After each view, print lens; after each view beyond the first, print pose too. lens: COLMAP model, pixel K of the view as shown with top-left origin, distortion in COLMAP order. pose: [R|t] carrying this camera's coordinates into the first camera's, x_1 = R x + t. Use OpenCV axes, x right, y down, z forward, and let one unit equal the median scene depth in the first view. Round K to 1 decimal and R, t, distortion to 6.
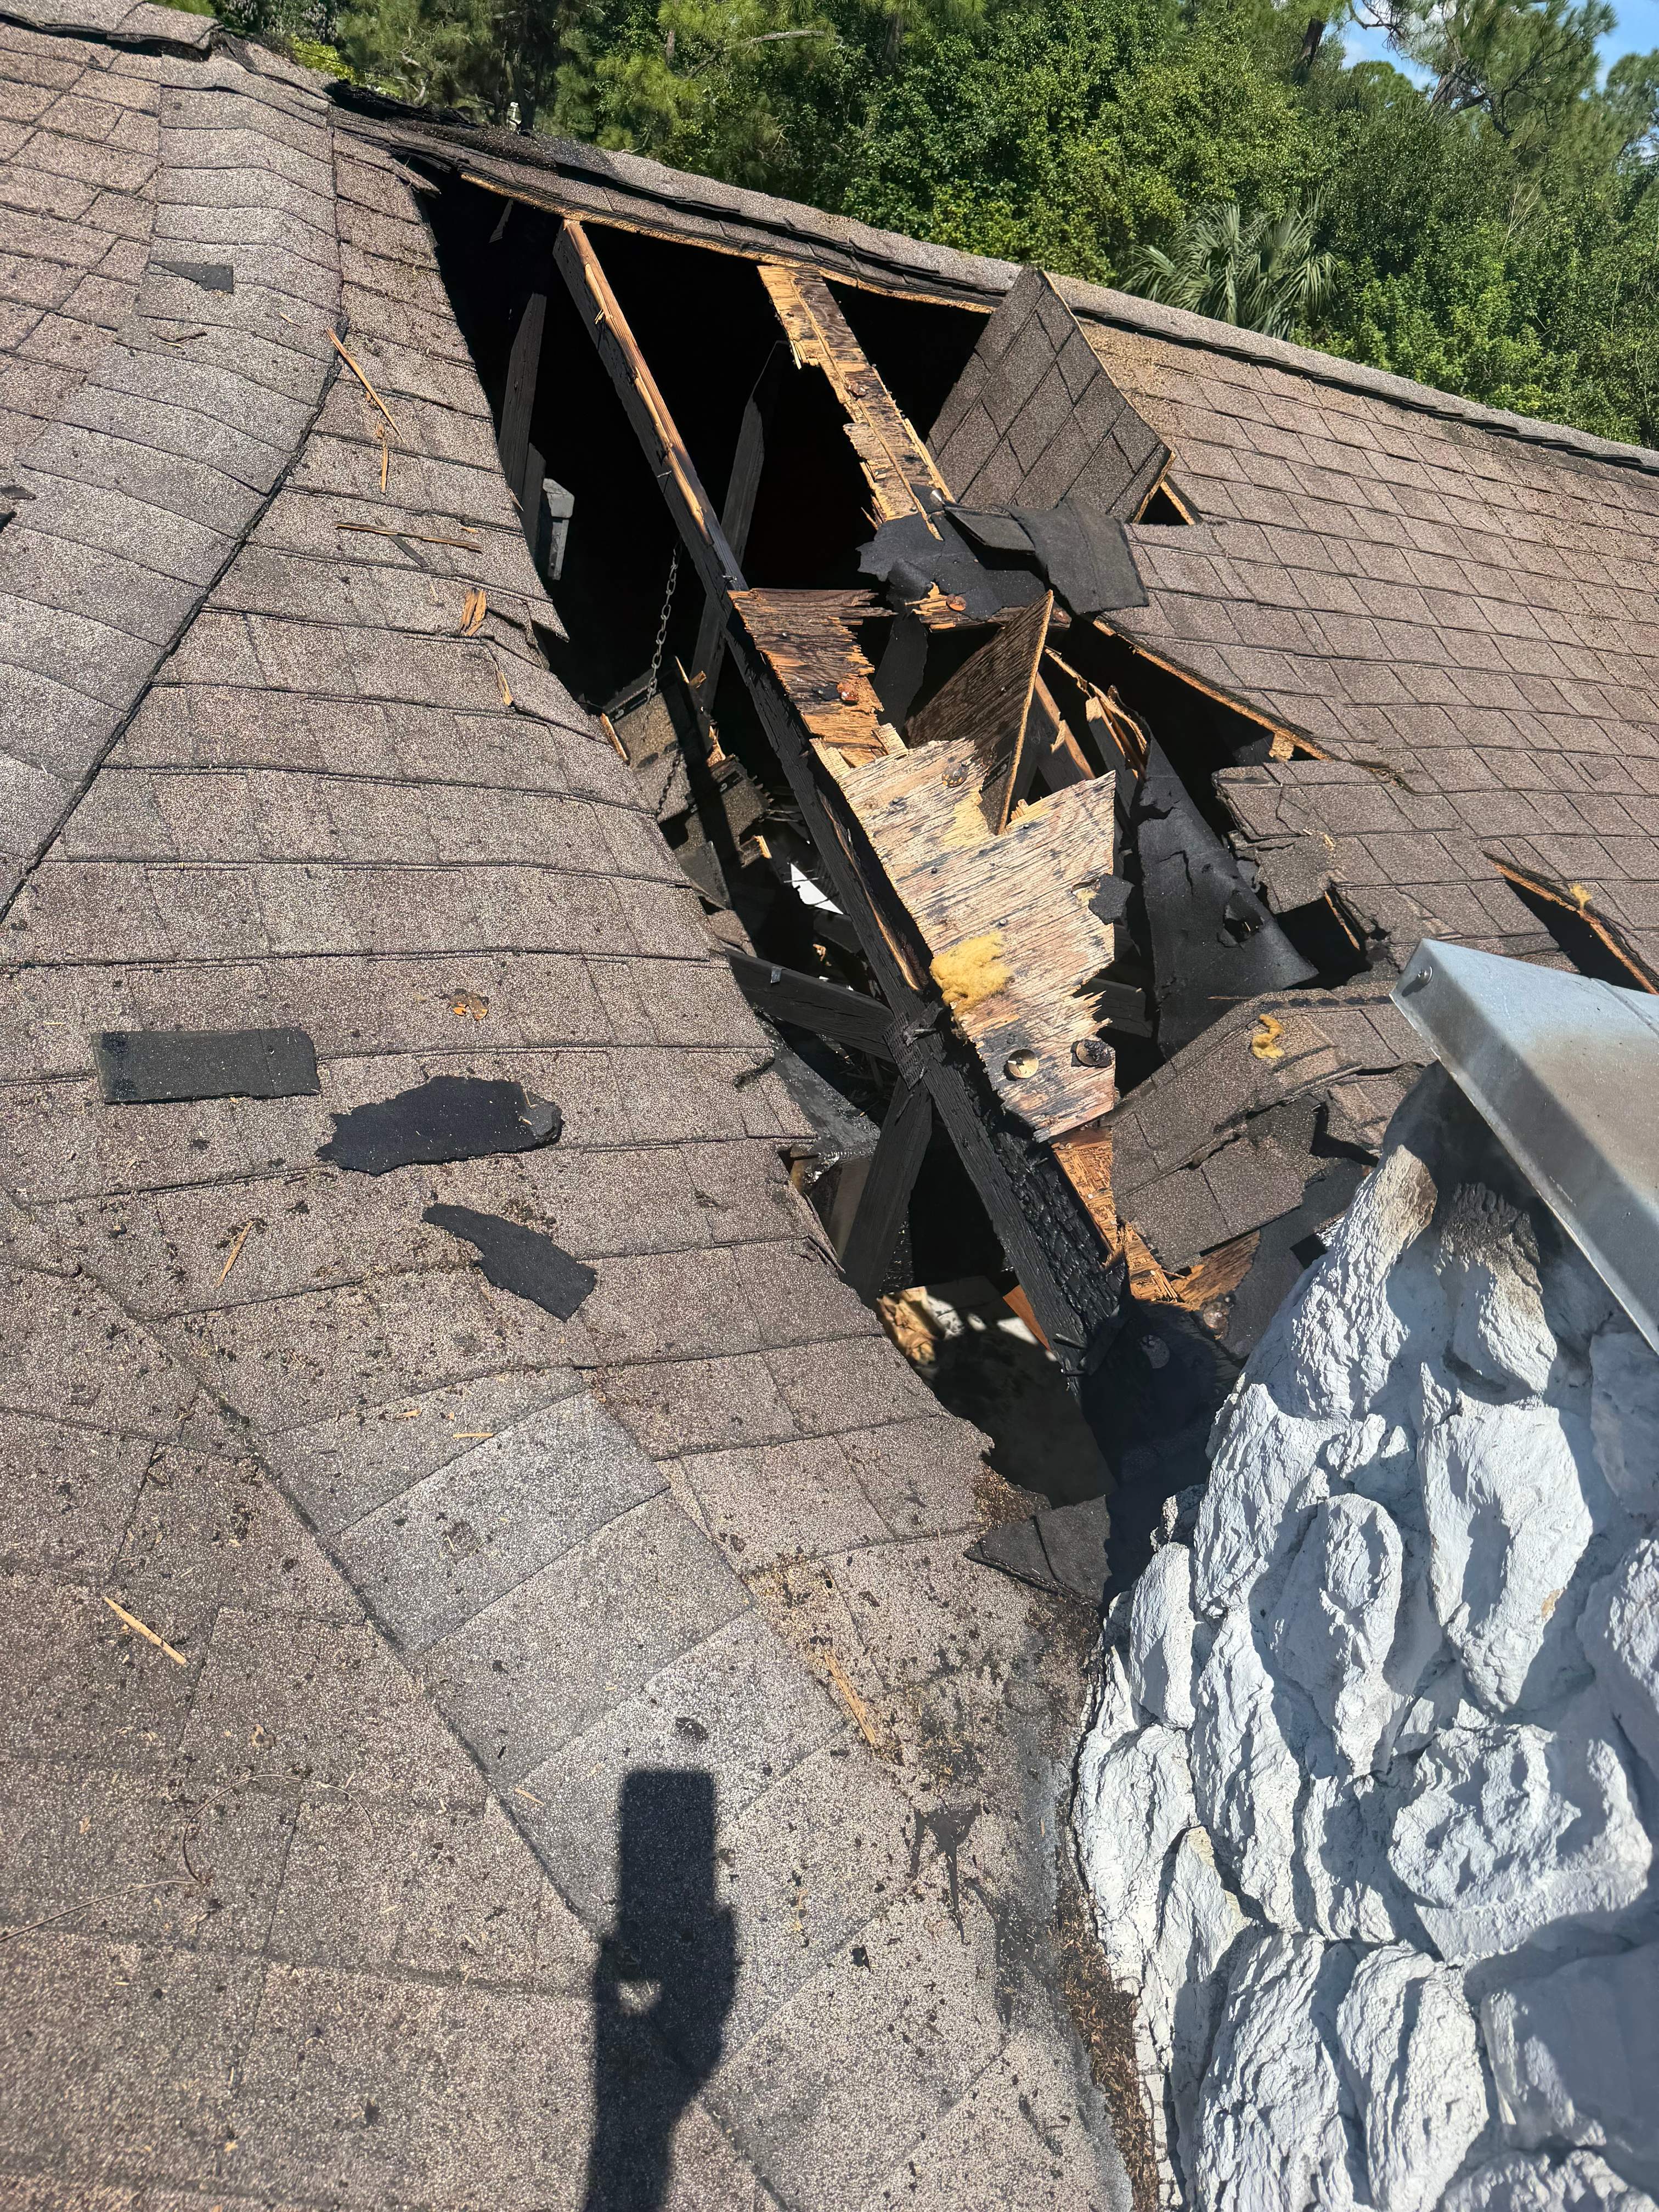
lens RADIAL K [[1588.4, 0, 829.5], [0, 1588.4, 1106.0], [0, 0, 1]] dist [-0.004044, -0.009685]
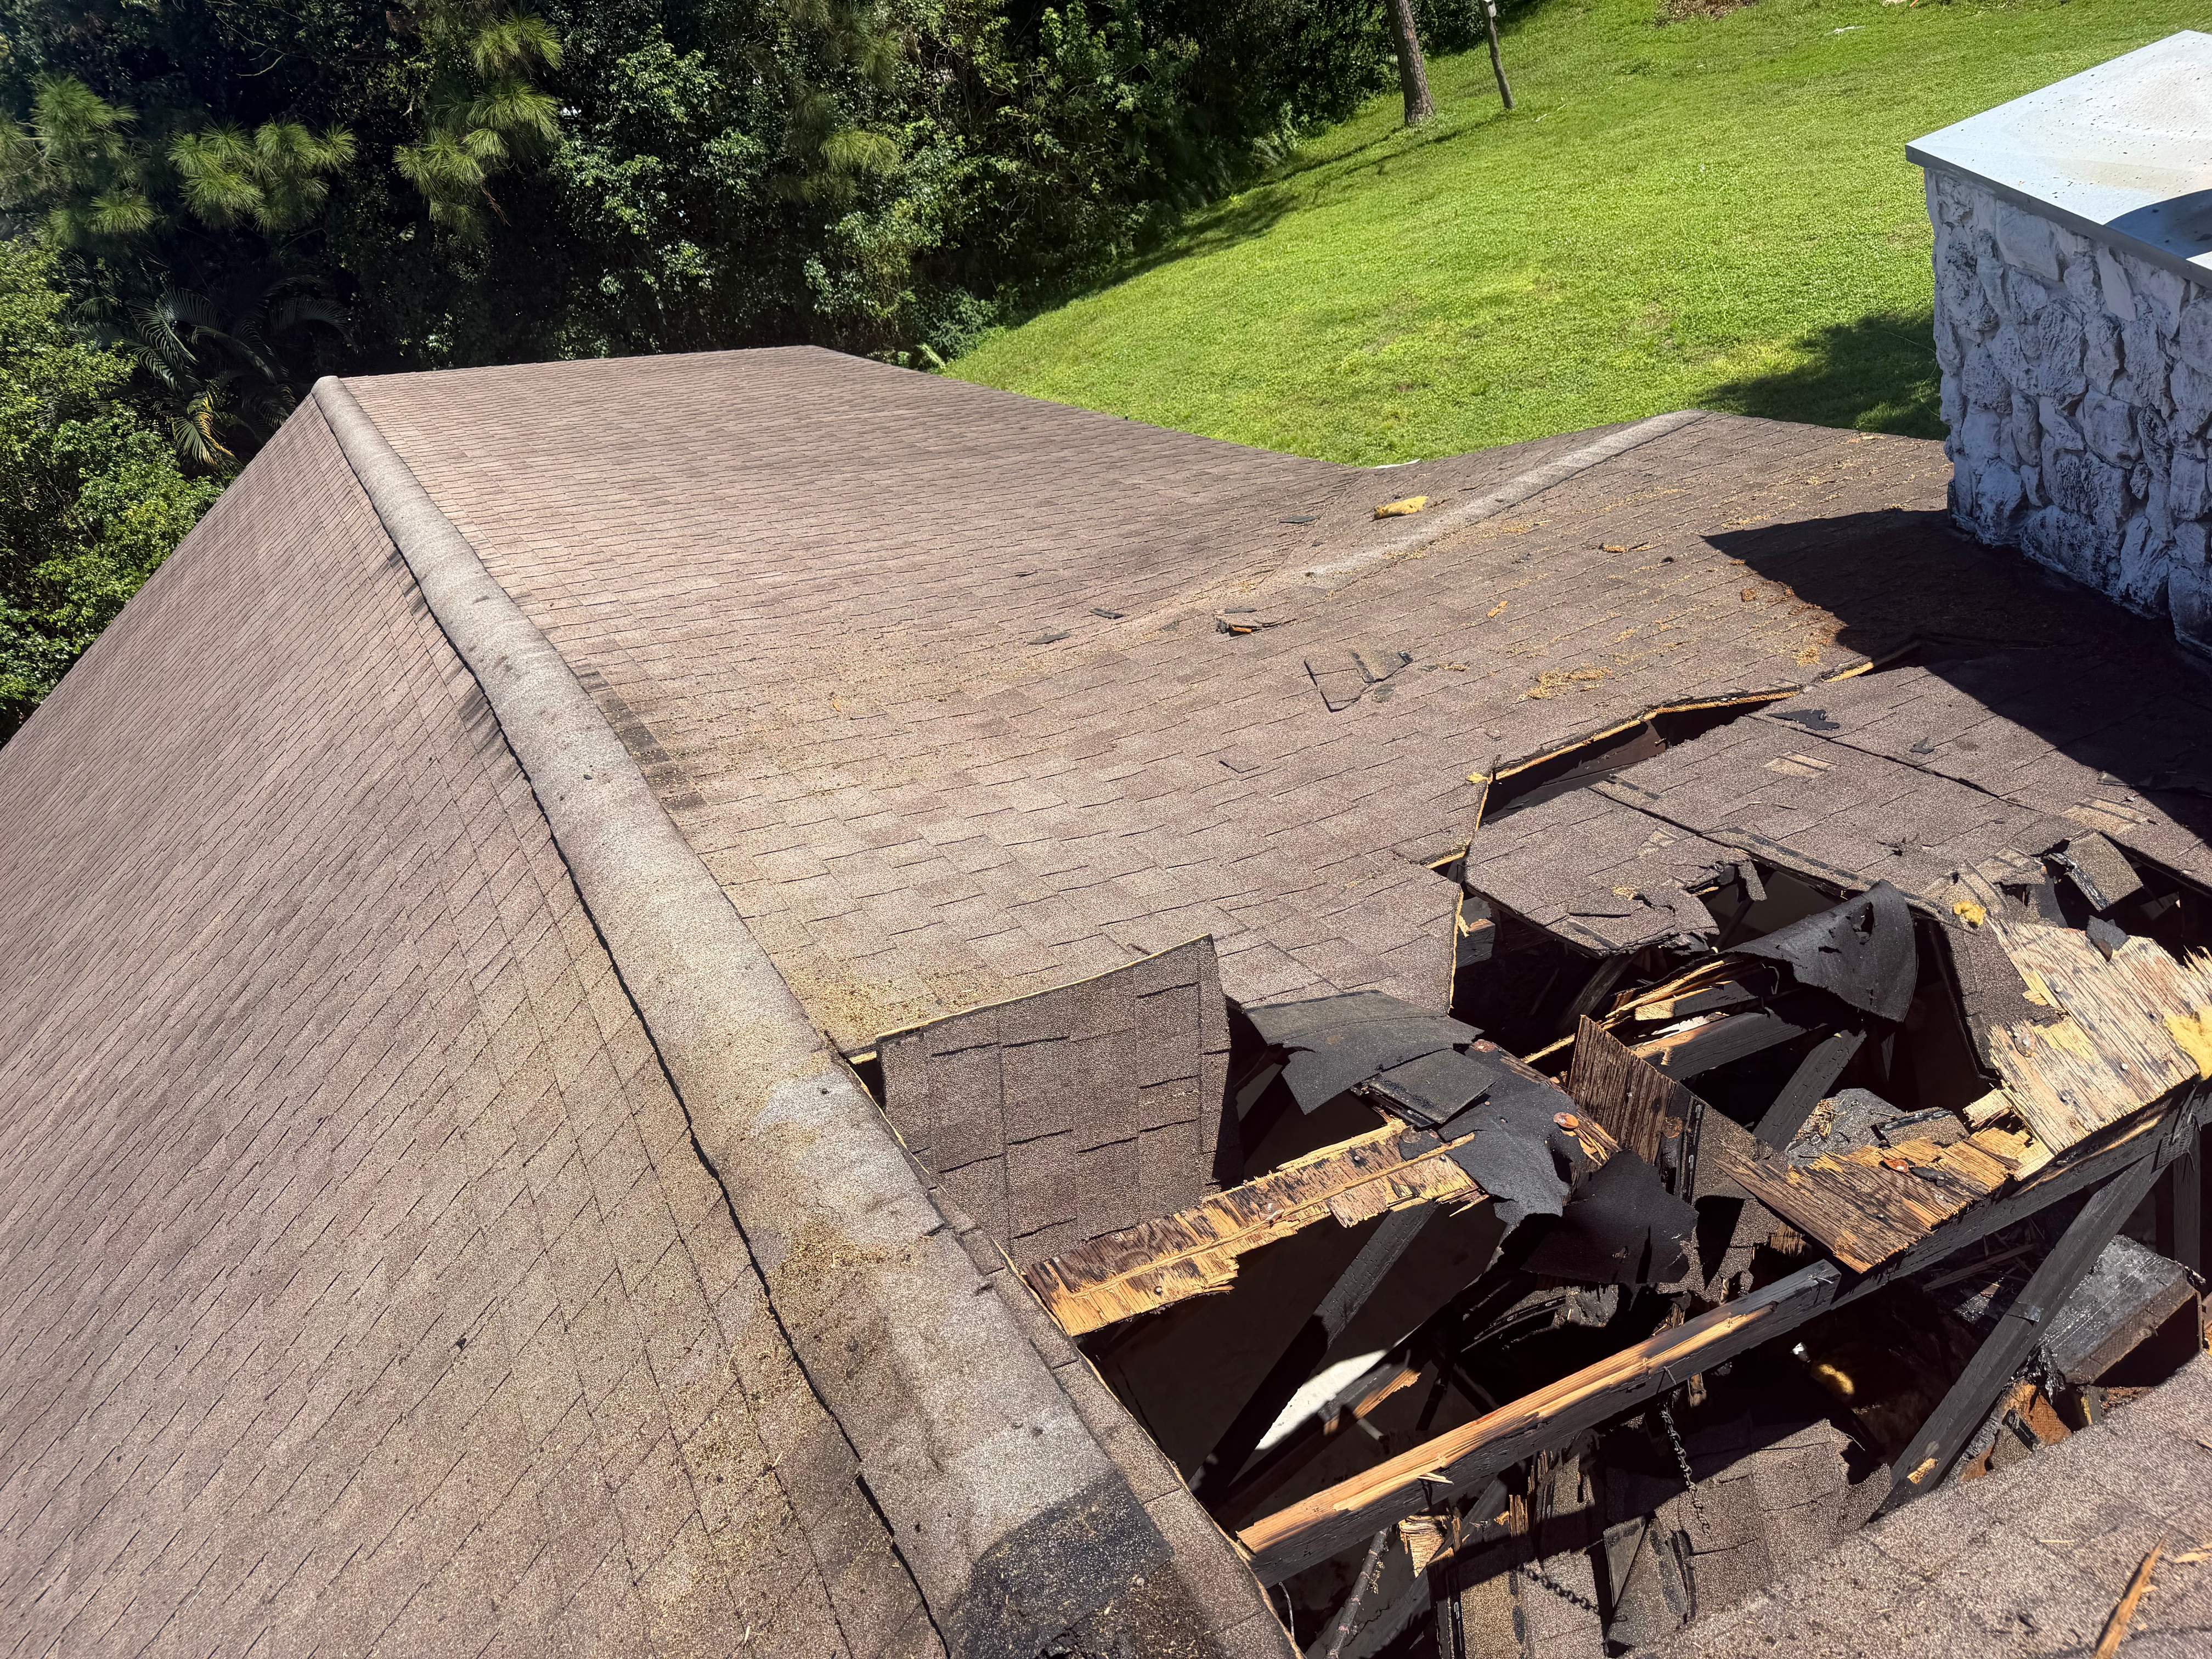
lens RADIAL K [[1588.4, 0, 1106.0], [0, 1588.4, 829.5], [0, 0, 1]] dist [-0.004044, -0.009685]
pose [[-0.105597, -0.728699, 0.676644, -0.454278], [0.785410, 0.356222, 0.506198, -1.241712], [-0.609902, 0.584896, 0.534712, 0.704337]]
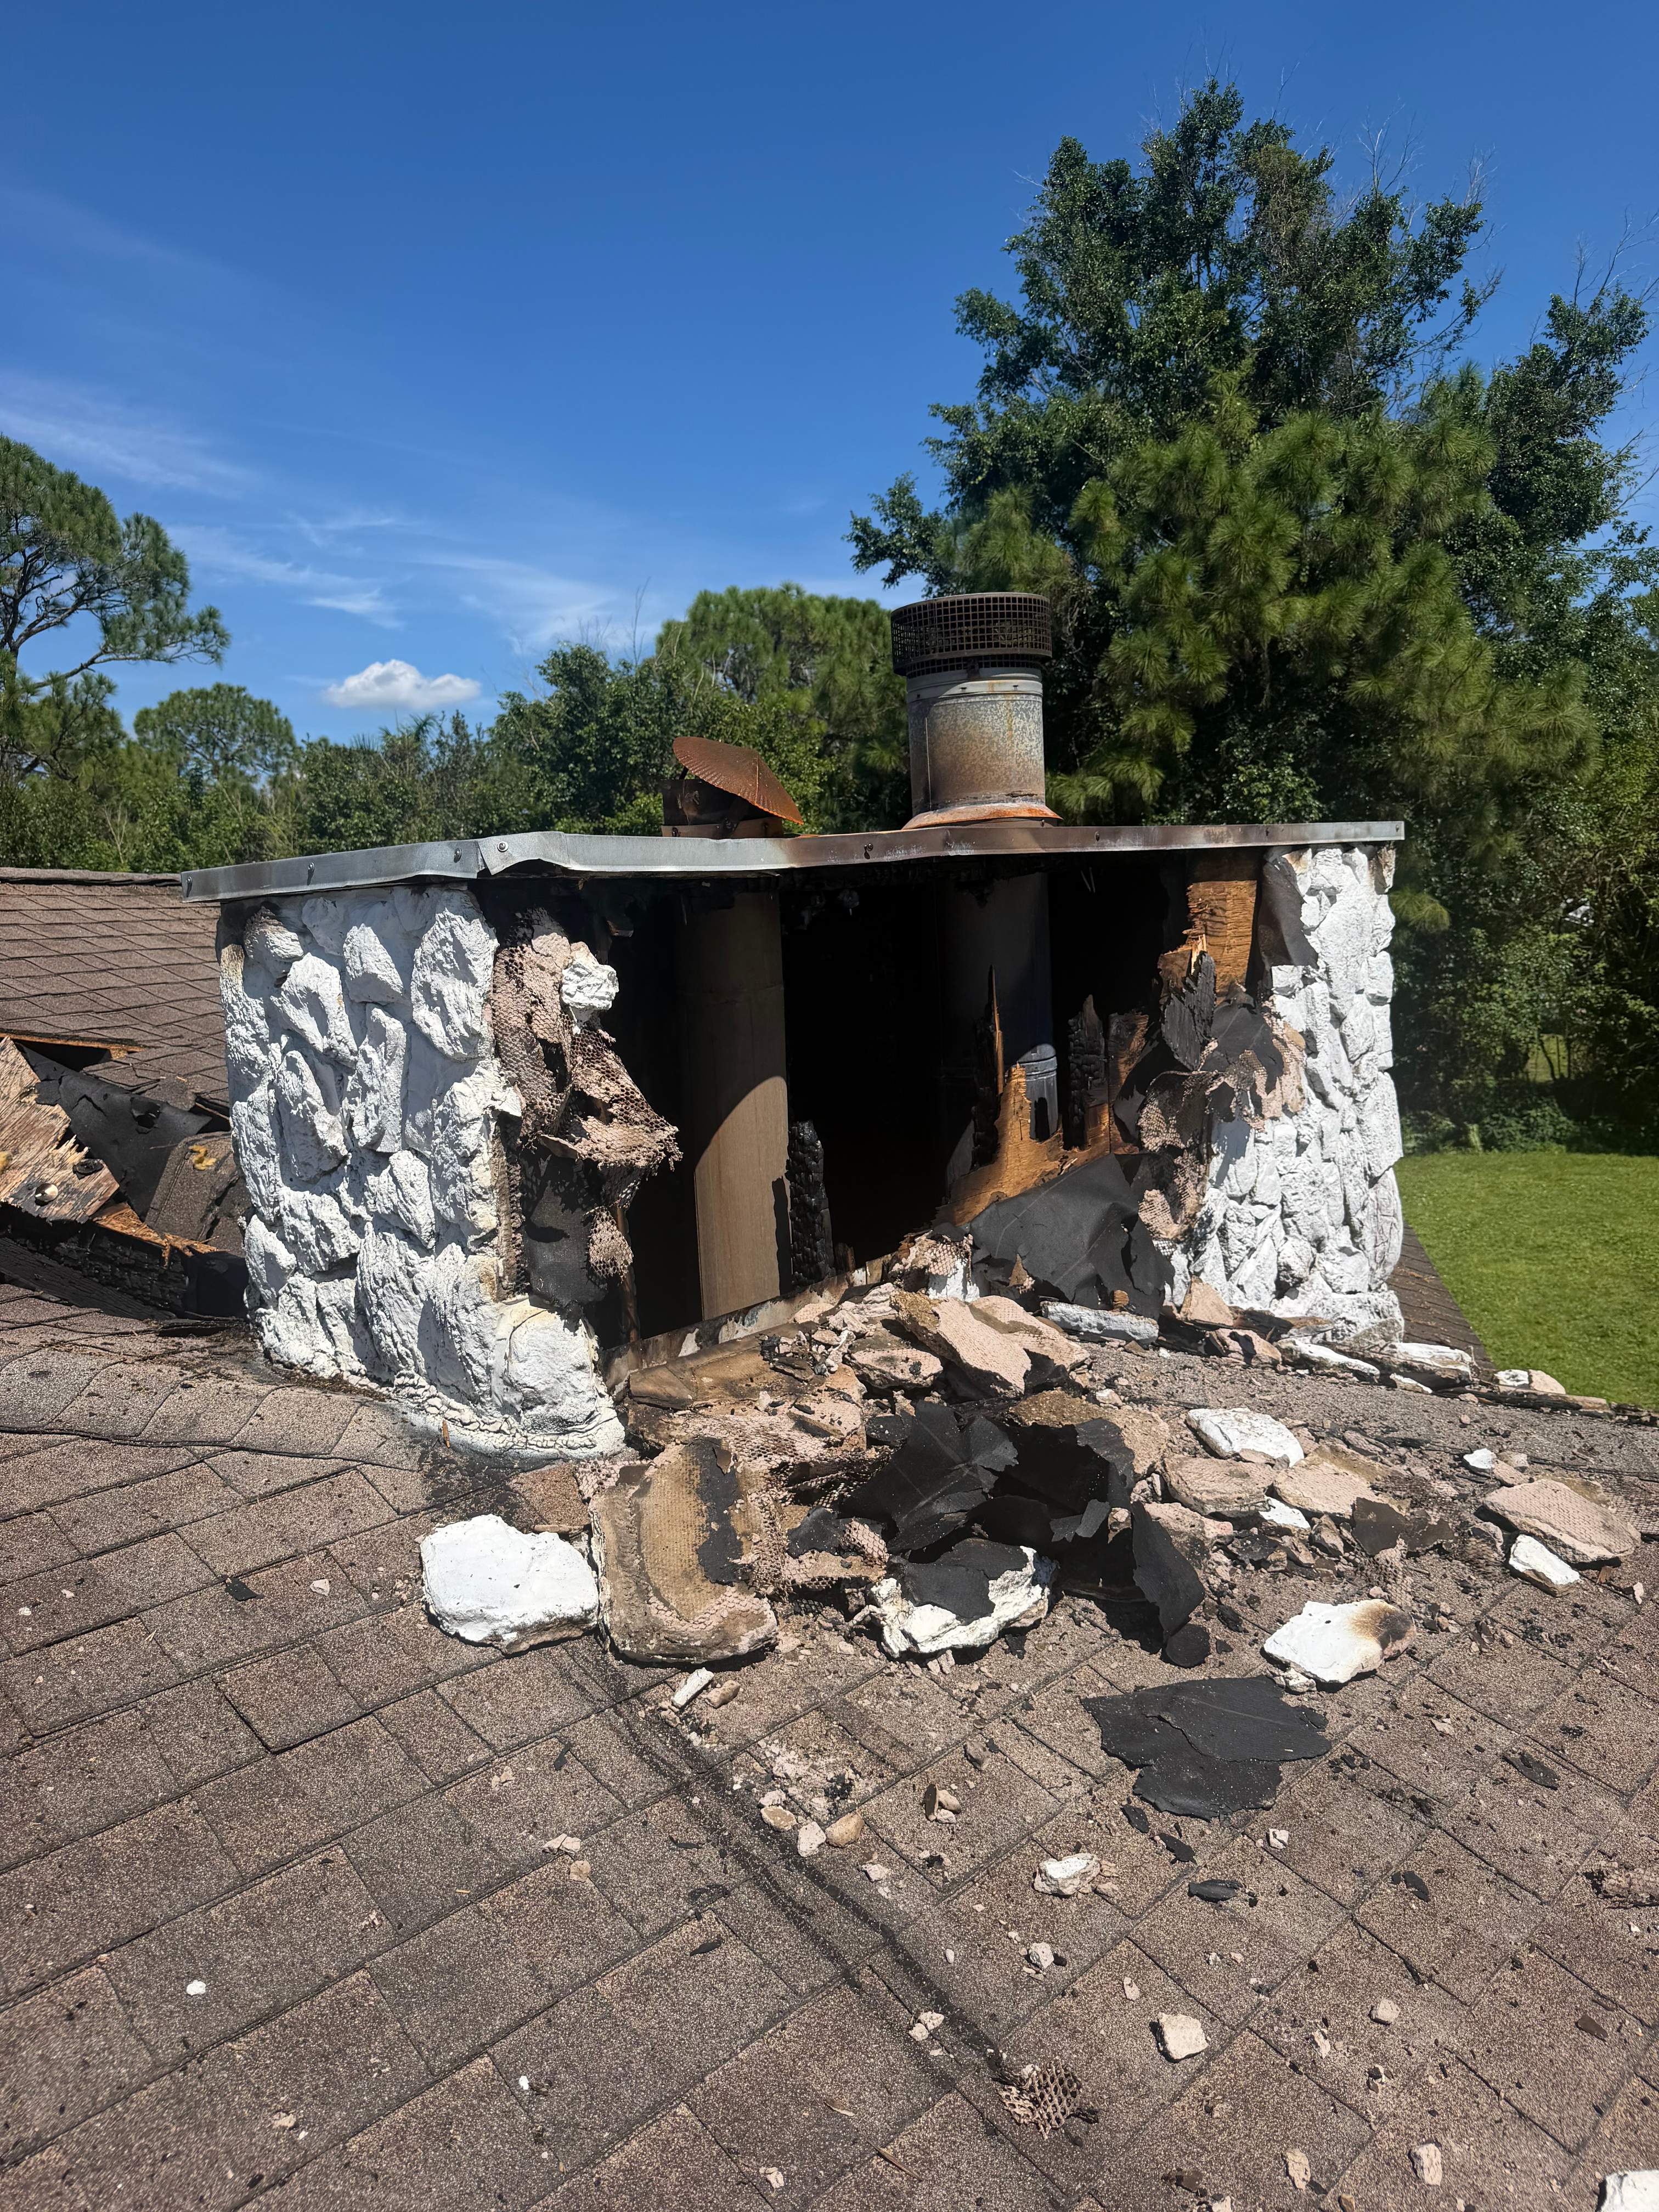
lens RADIAL K [[1588.4, 0, 829.5], [0, 1588.4, 1106.0], [0, 0, 1]] dist [-0.004044, -0.009685]
pose [[0.675797, -0.387685, 0.626896, -0.247640], [0.570298, 0.813836, -0.111492, 0.429845], [-0.466967, 0.432864, 0.771084, -0.461320]]
